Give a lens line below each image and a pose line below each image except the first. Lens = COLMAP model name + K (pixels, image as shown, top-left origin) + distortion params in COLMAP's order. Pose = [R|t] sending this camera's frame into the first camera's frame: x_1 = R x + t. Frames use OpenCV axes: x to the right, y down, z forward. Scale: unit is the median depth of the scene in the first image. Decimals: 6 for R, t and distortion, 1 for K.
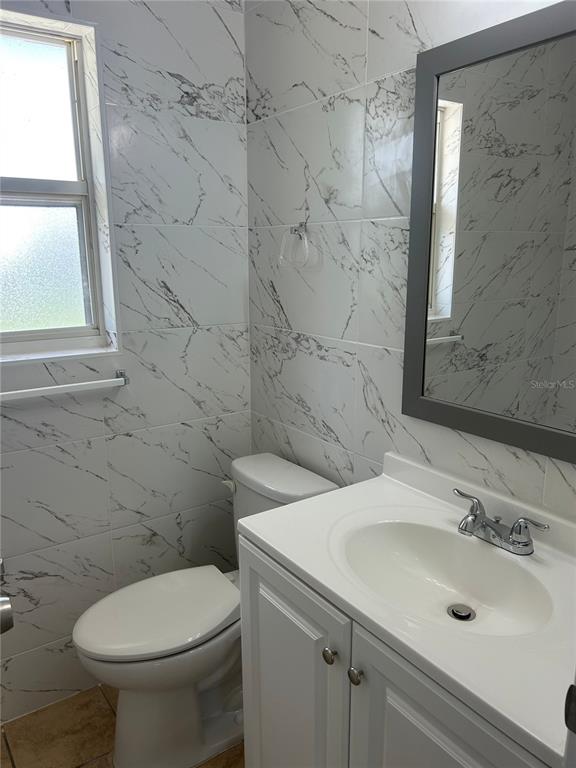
lens RADIAL K [[581.9, 0, 282.7], [0, 581.9, 389.7], [0, 0, 1]] dist [0.060784, -0.069003]
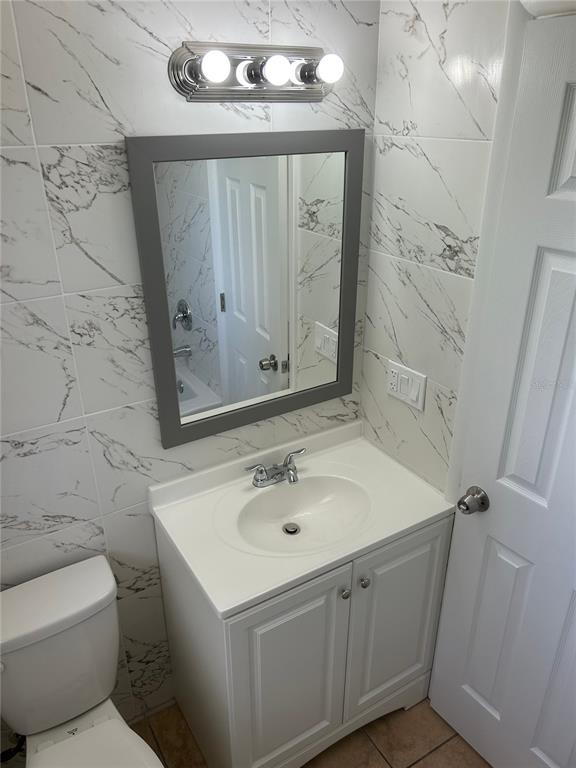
lens RADIAL K [[581.9, 0, 282.7], [0, 581.9, 384.0], [0, 0, 1]] dist [0.060784, -0.069003]
pose [[0.055877, -0.425656, 0.903158, -0.751914], [0.231194, 0.885503, 0.403031, -0.475479], [-0.971302, 0.186285, 0.147888, 0.591253]]
